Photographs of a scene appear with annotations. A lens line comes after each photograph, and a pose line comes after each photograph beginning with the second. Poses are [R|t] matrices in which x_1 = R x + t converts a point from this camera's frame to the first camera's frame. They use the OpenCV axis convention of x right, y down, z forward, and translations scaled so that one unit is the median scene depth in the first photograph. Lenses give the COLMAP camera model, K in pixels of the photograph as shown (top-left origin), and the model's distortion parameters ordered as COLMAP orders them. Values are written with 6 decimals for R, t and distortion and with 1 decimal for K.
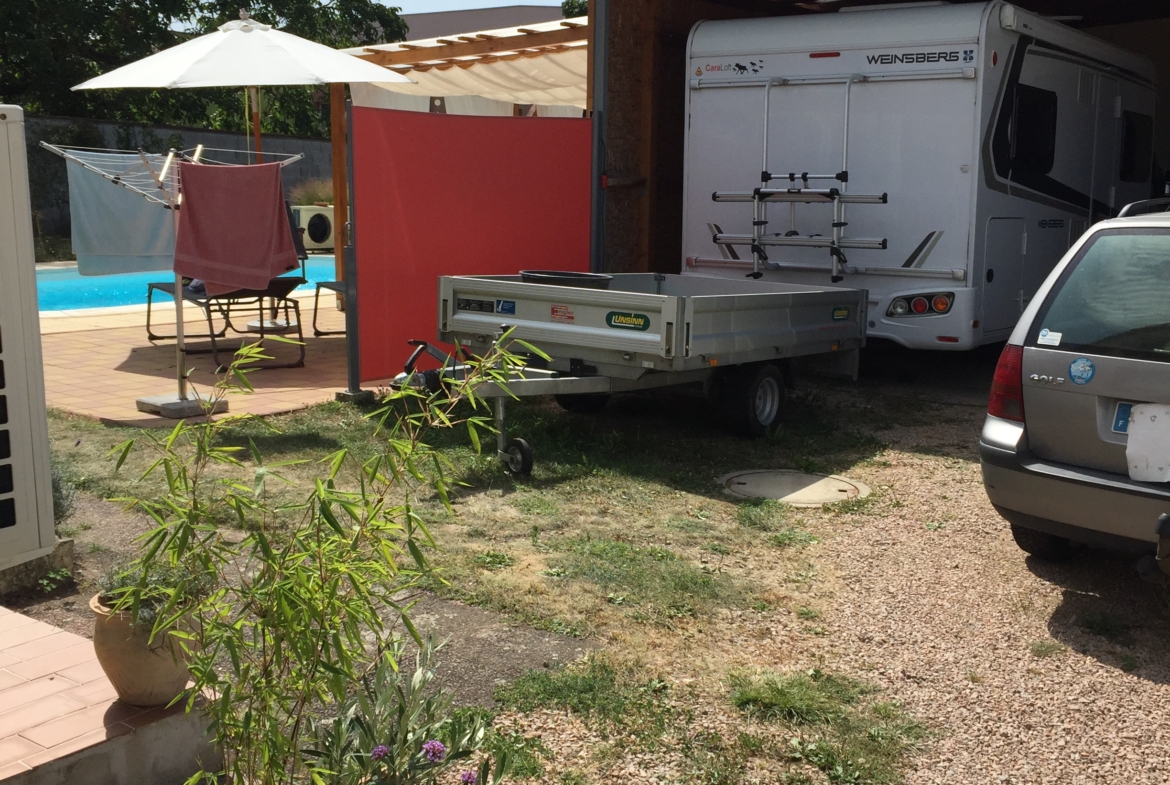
lens RADIAL K [[1306.0, 0, 585.6], [0, 1306.0, 347.3], [0, 0, 1]] dist [0.053321, -0.031455]
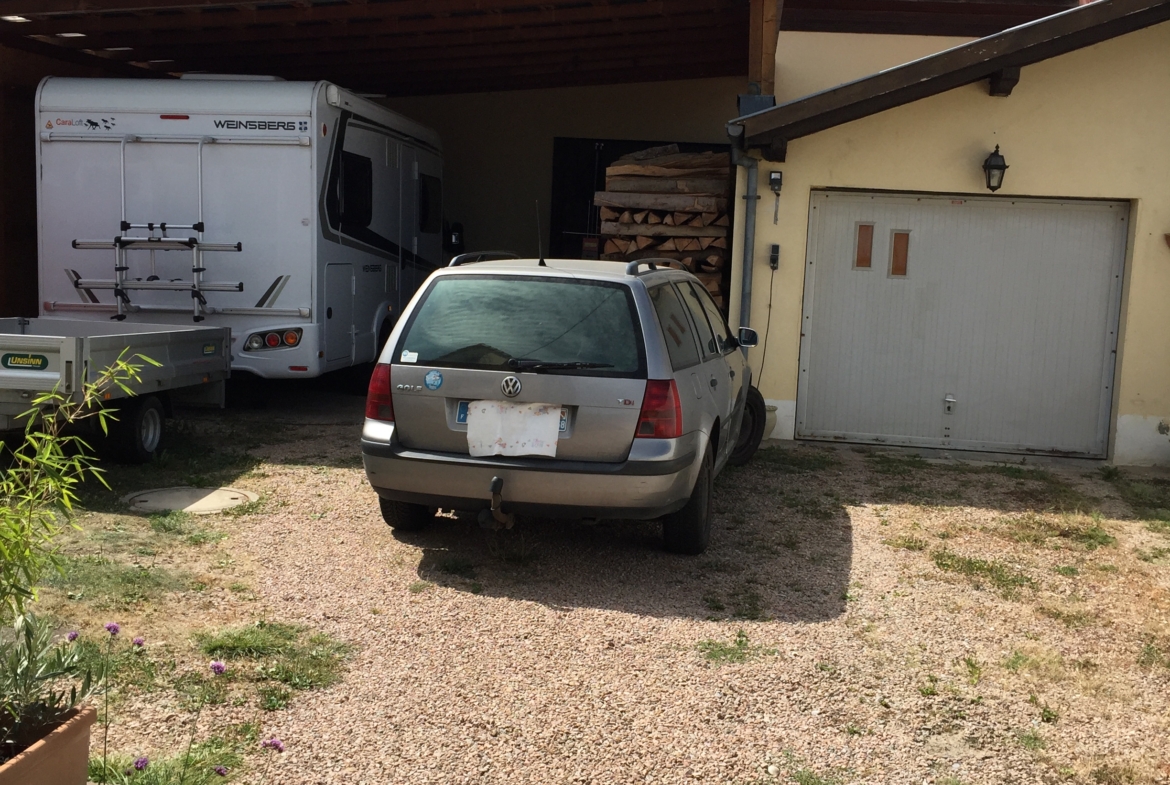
lens RADIAL K [[1306.0, 0, 585.6], [0, 1306.0, 347.3], [0, 0, 1]] dist [0.053321, -0.031455]
pose [[0.864053, -0.036897, 0.502047, -0.130065], [0.052315, 0.998492, -0.016655, 0.011889], [-0.500675, 0.040655, 0.864680, -0.196973]]
